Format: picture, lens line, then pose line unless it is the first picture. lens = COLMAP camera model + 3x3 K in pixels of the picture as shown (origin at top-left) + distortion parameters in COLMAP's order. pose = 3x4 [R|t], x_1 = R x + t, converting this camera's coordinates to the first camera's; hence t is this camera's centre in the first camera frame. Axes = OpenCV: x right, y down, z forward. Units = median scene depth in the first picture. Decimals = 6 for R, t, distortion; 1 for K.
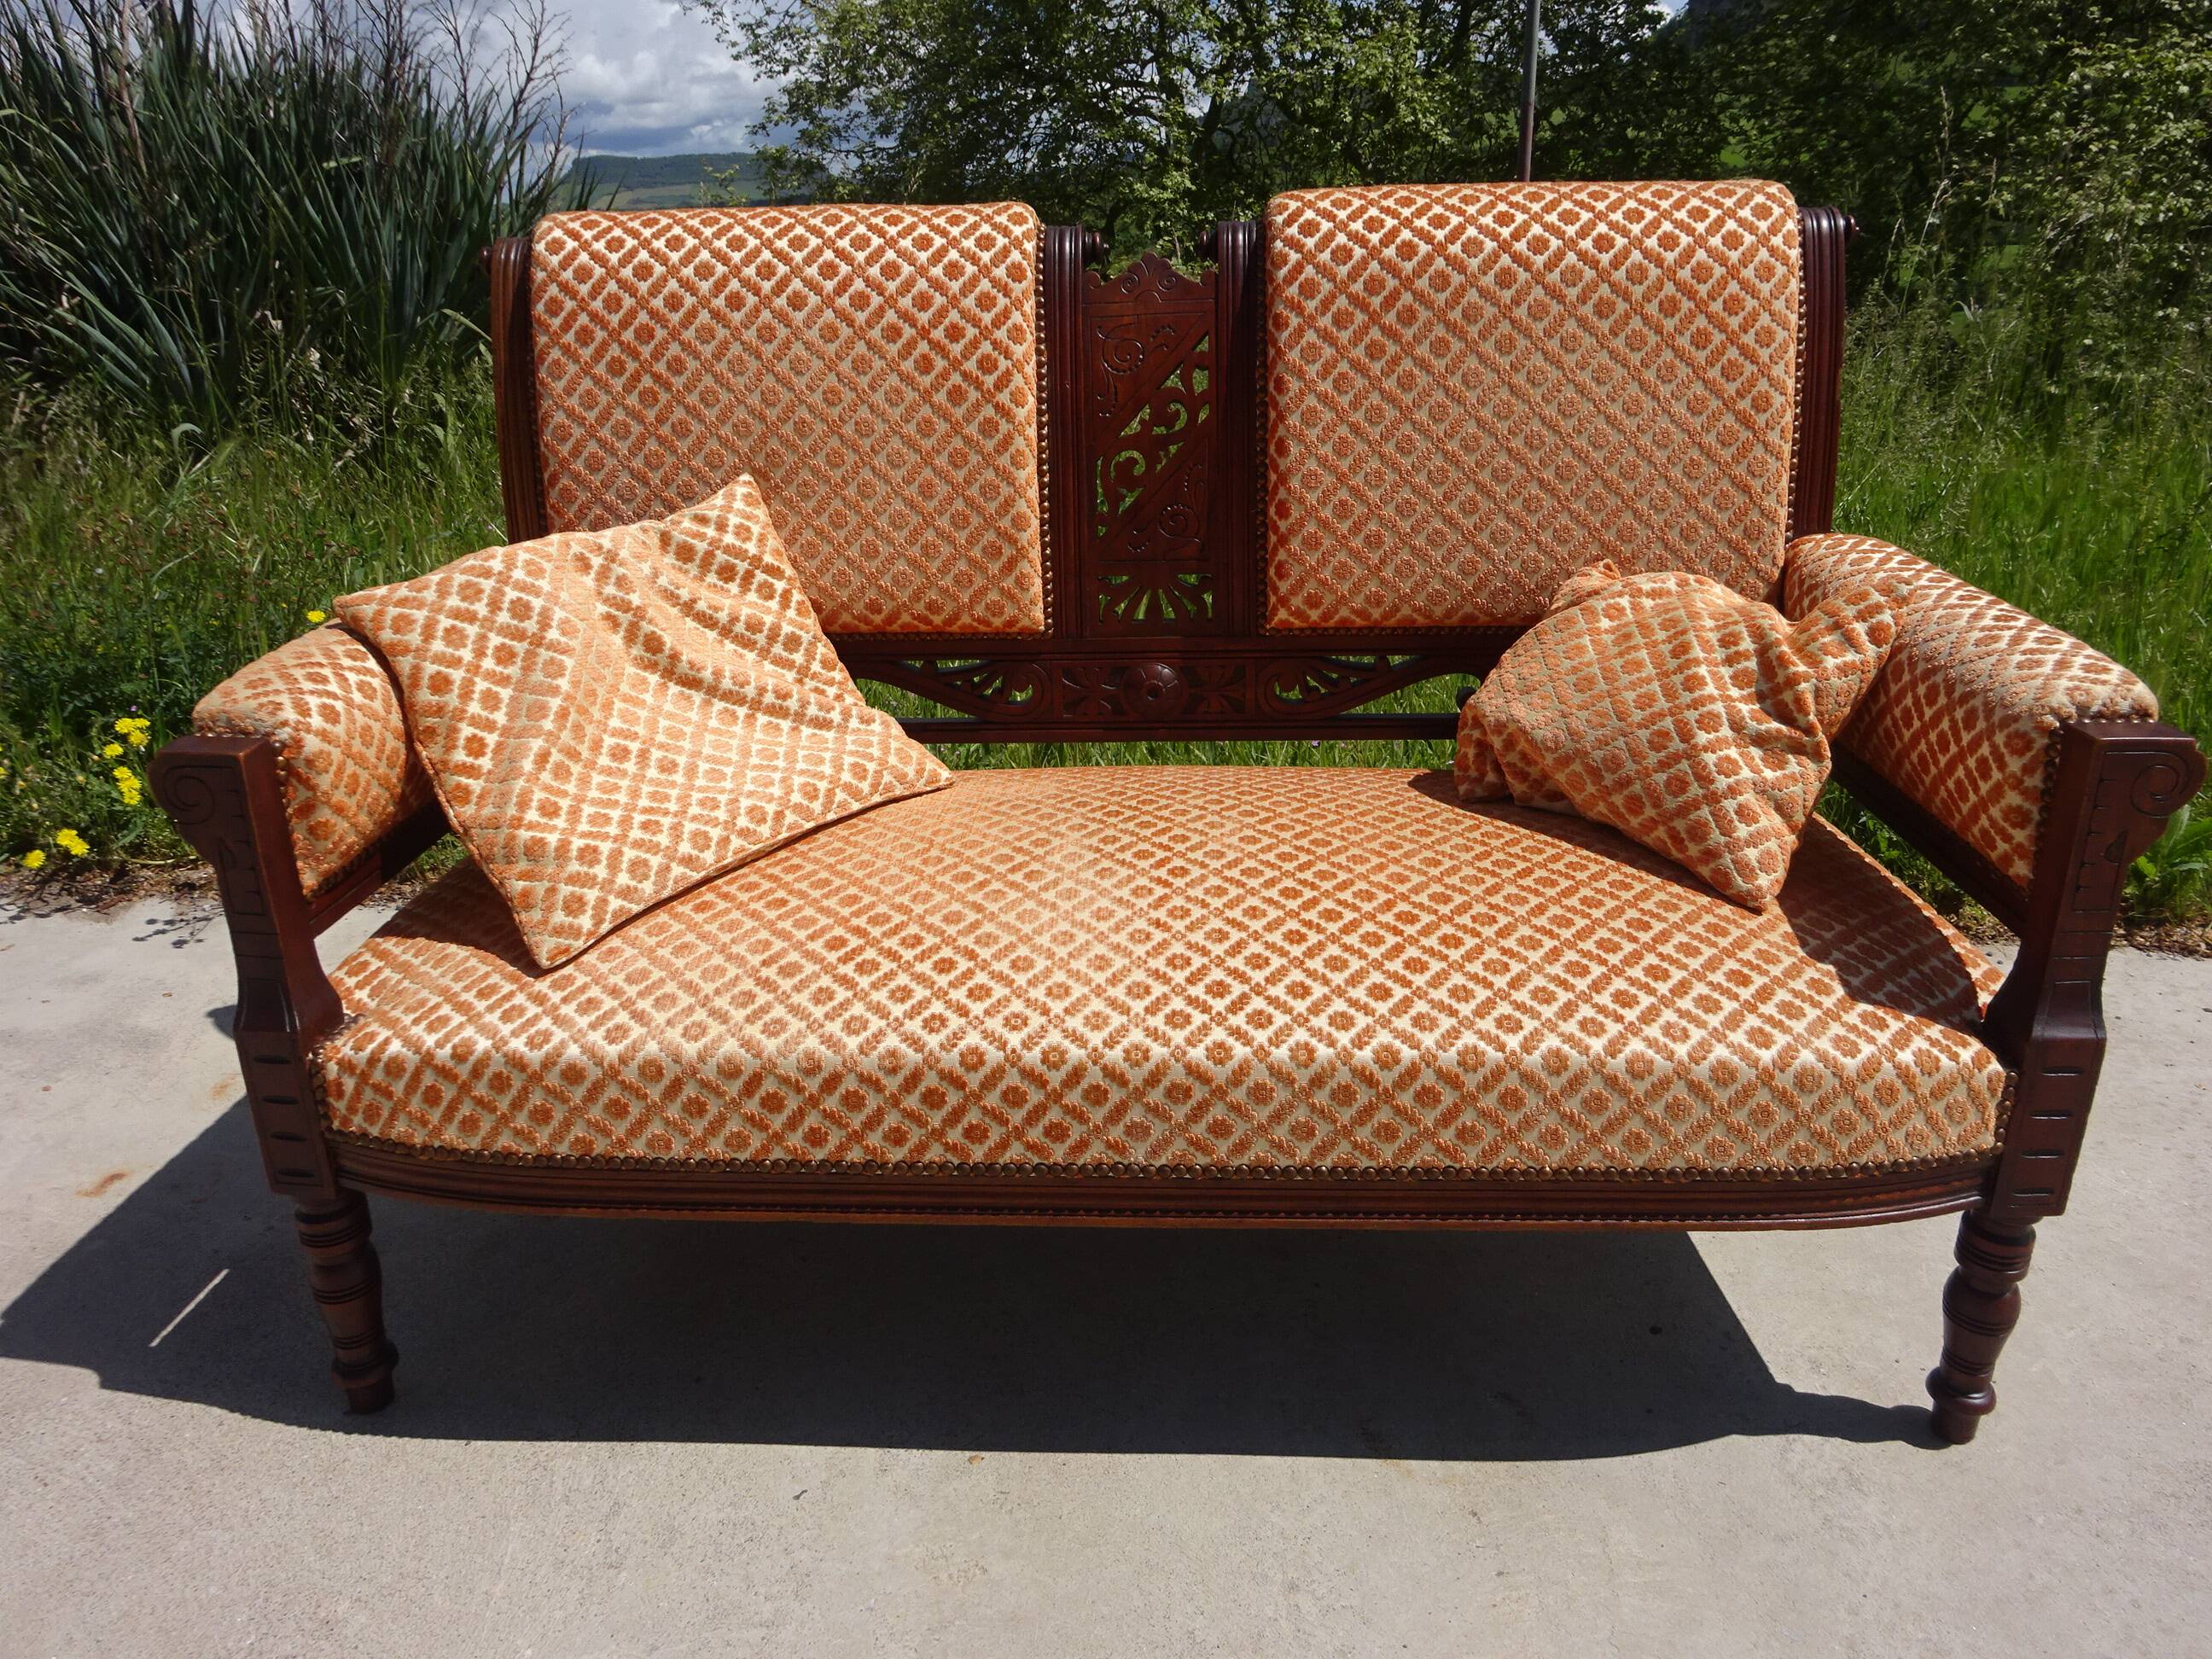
lens RADIAL K [[1607.8, 0, 1104.2], [0, 1607.8, 851.9], [0, 0, 1]] dist [-0.002753, 0.015555]
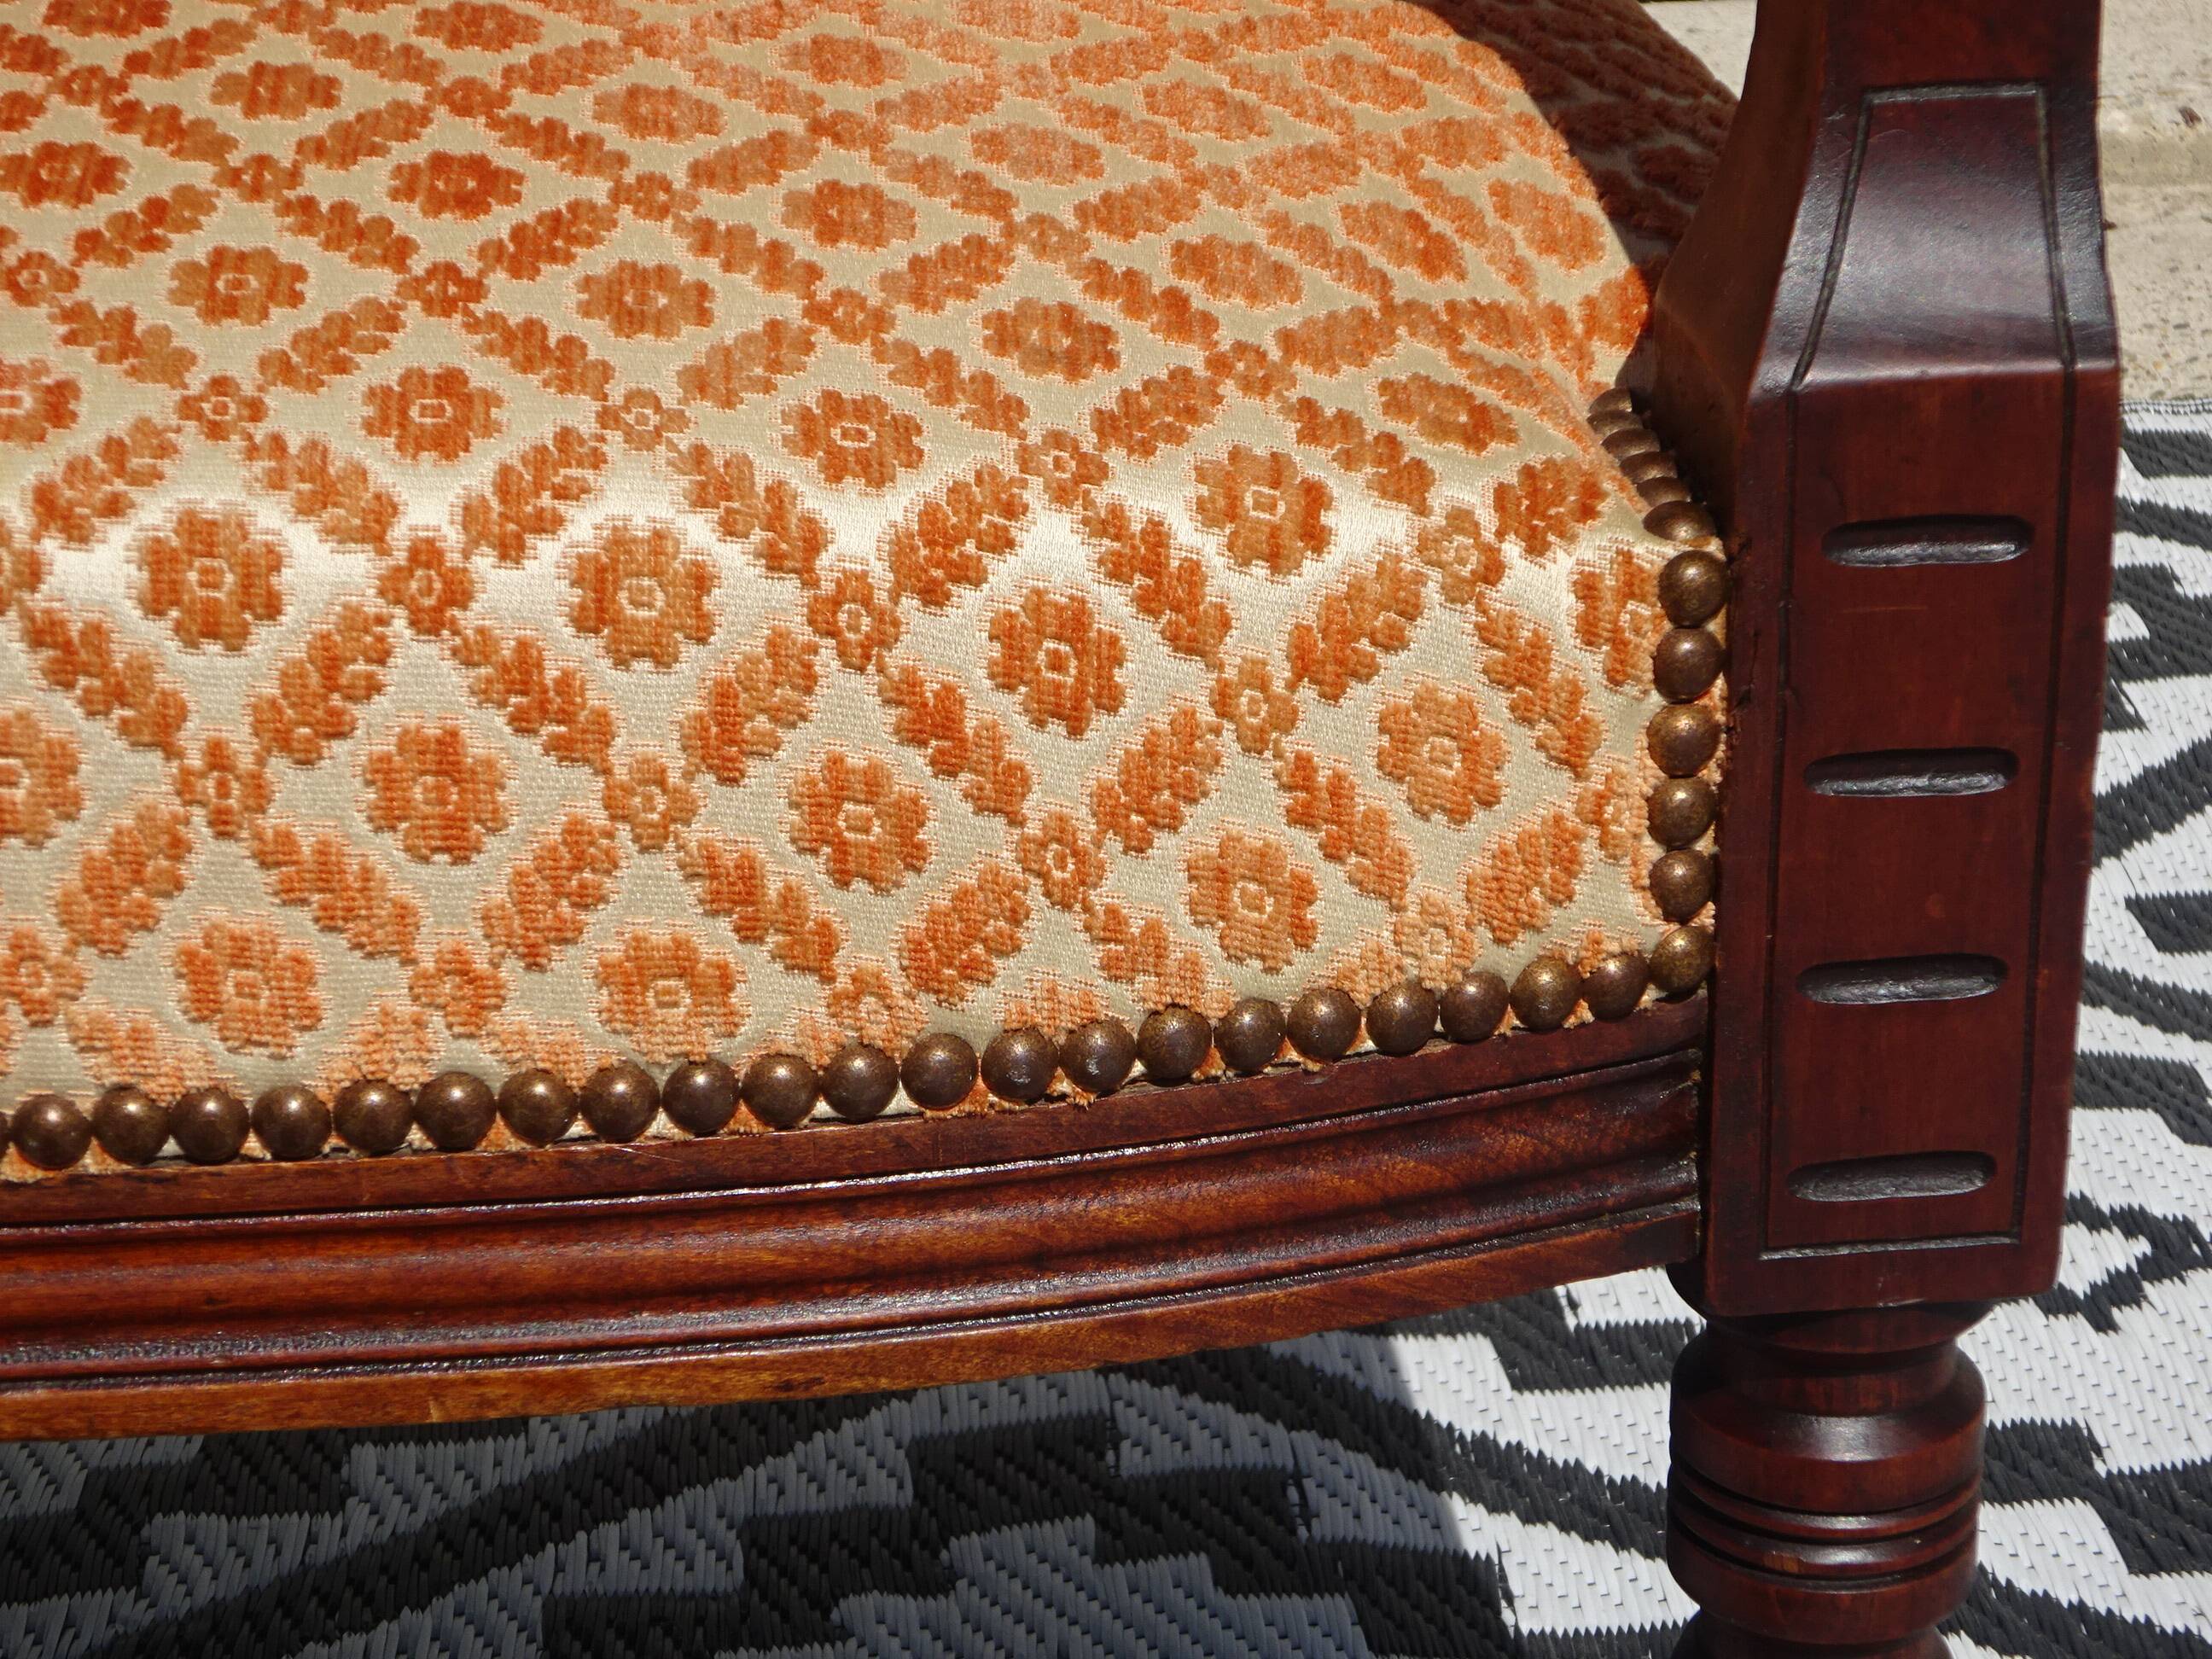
lens RADIAL K [[4664.4, 0, 1098.9], [0, 4664.4, 840.5], [0, 0, 1]] dist [0.020026, 0.000000]
pose [[0.996002, -0.034945, 0.082216, 0.399704], [0.036463, 0.999190, -0.017034, 0.164987], [-0.081554, 0.019964, 0.996469, 0.383345]]
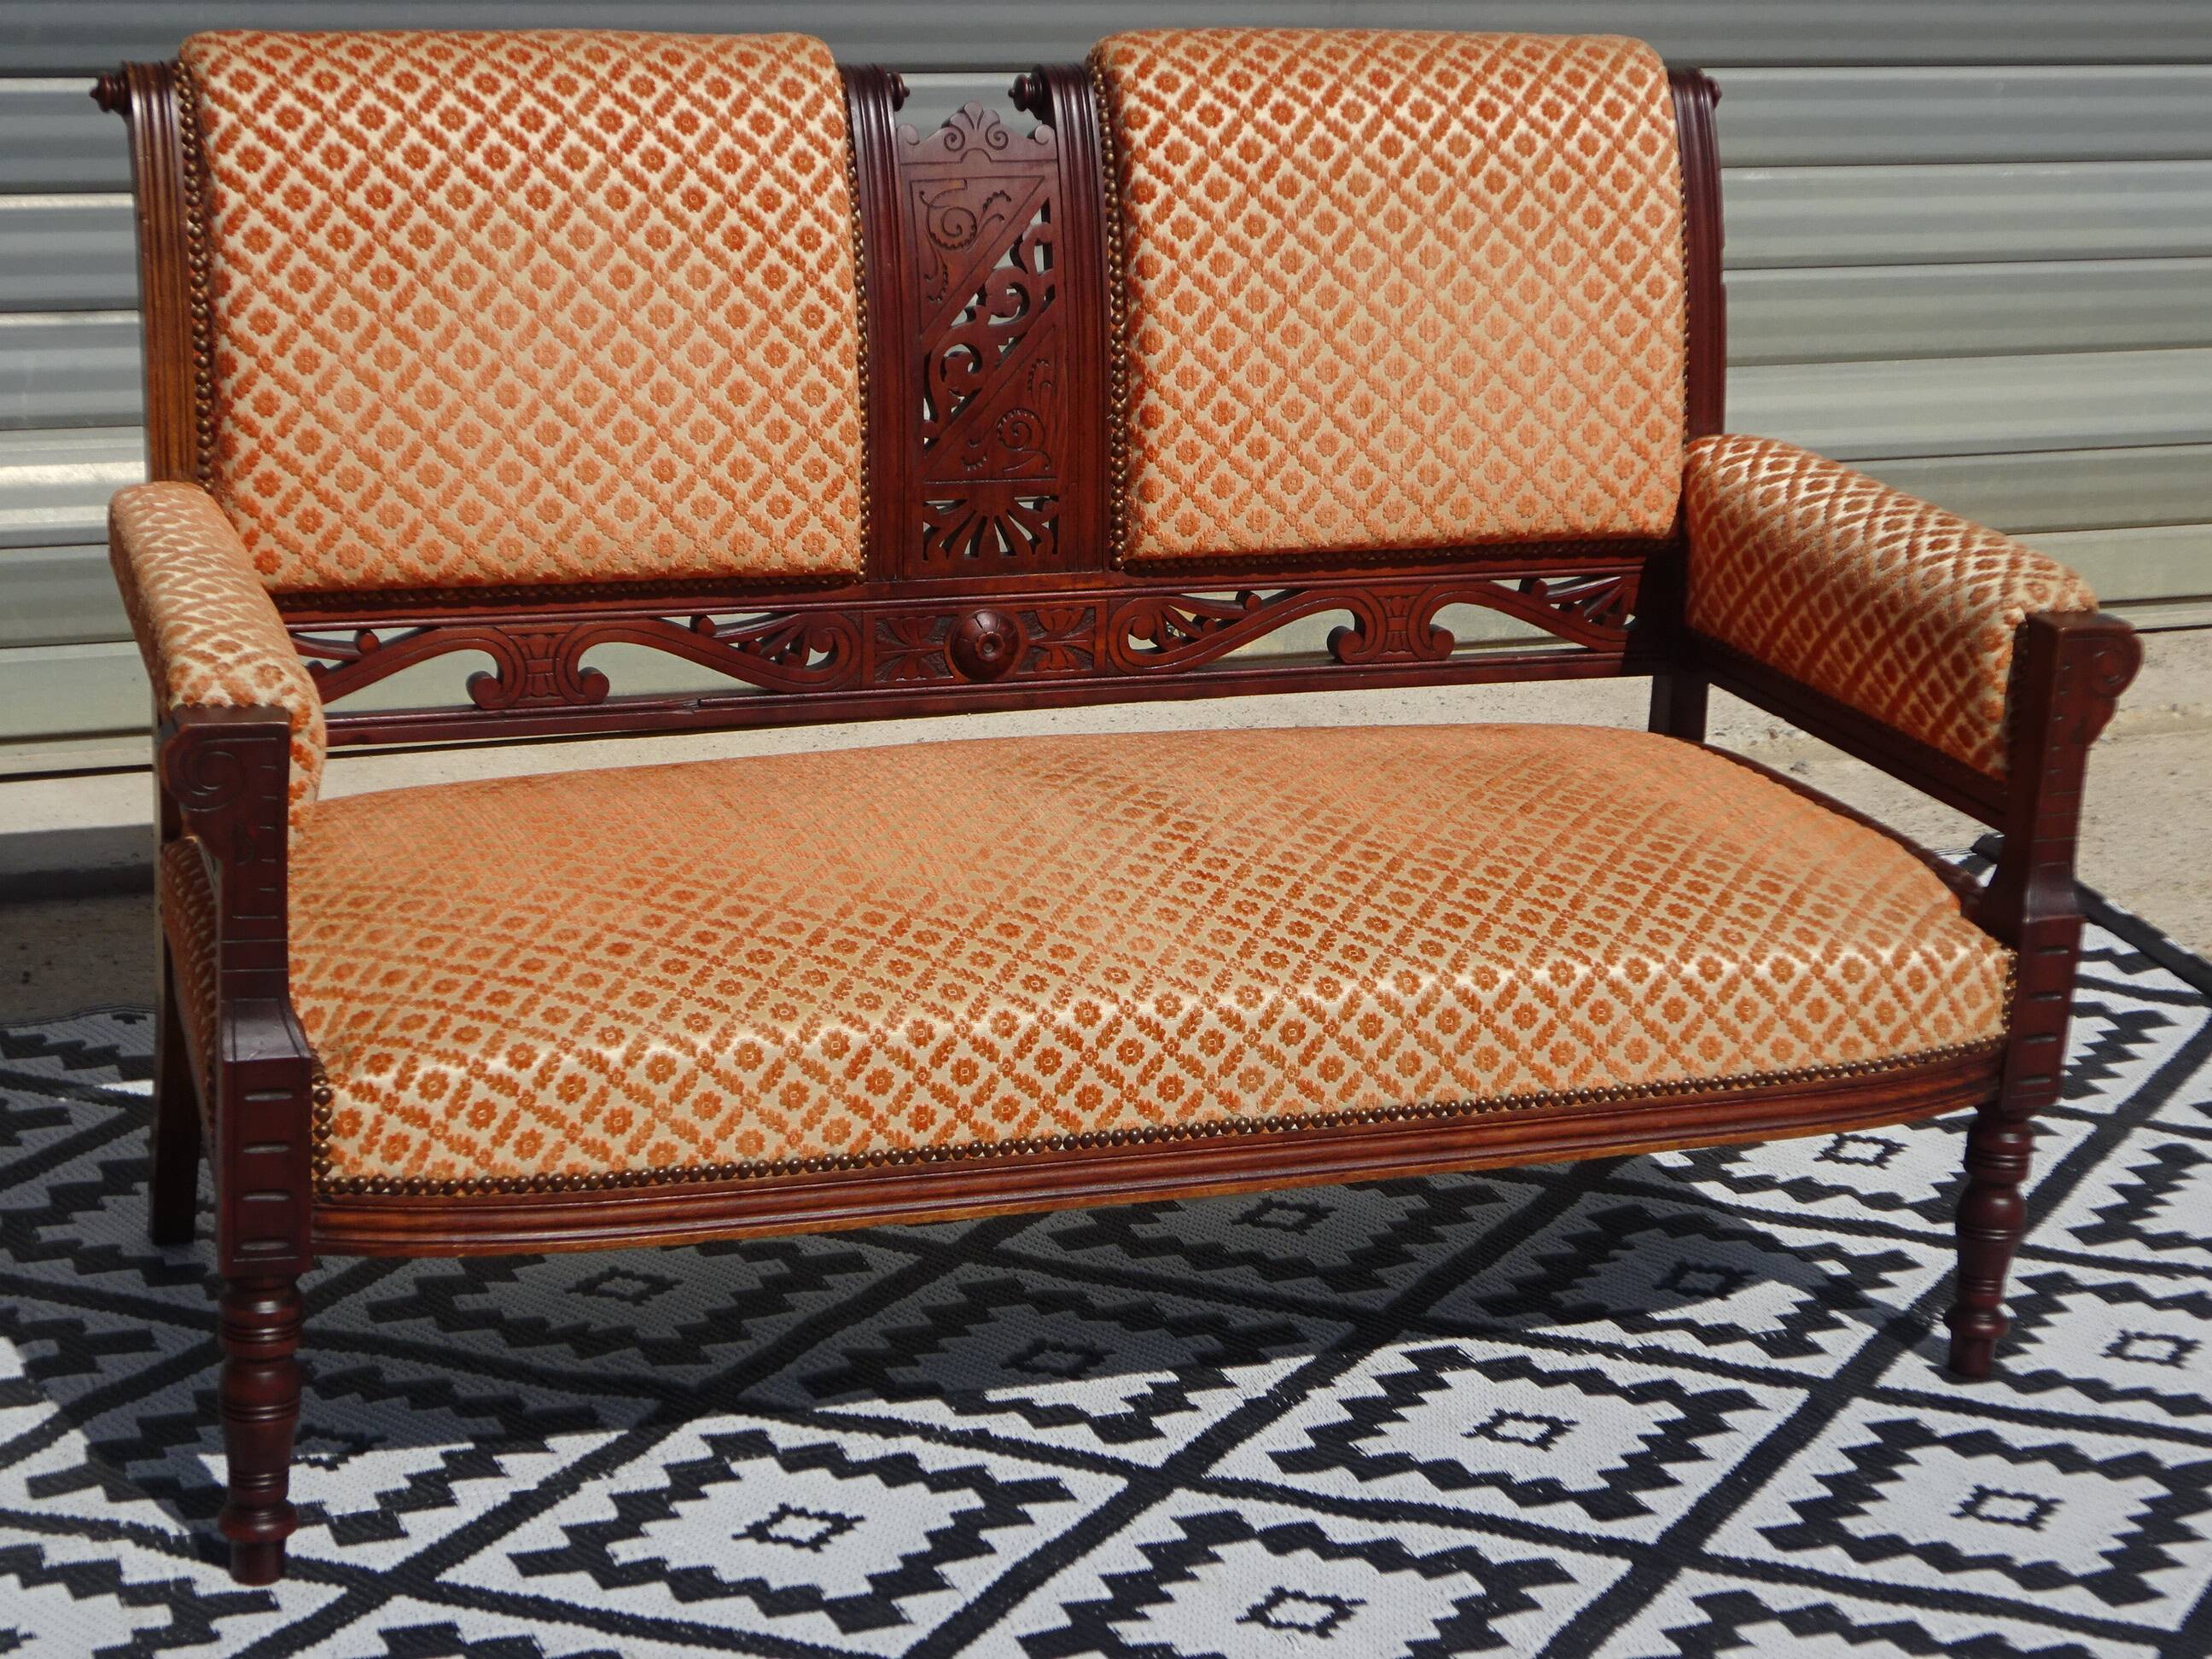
lens RADIAL K [[4249.6, 0, 1098.0], [0, 4249.6, 834.5], [0, 0, 1]] dist [0.006448, 0.000000]
pose [[0.913134, -0.052854, 0.404220, -0.978687], [0.087075, 0.993964, -0.066737, 0.174906], [-0.398253, 0.096137, 0.912224, -1.153541]]
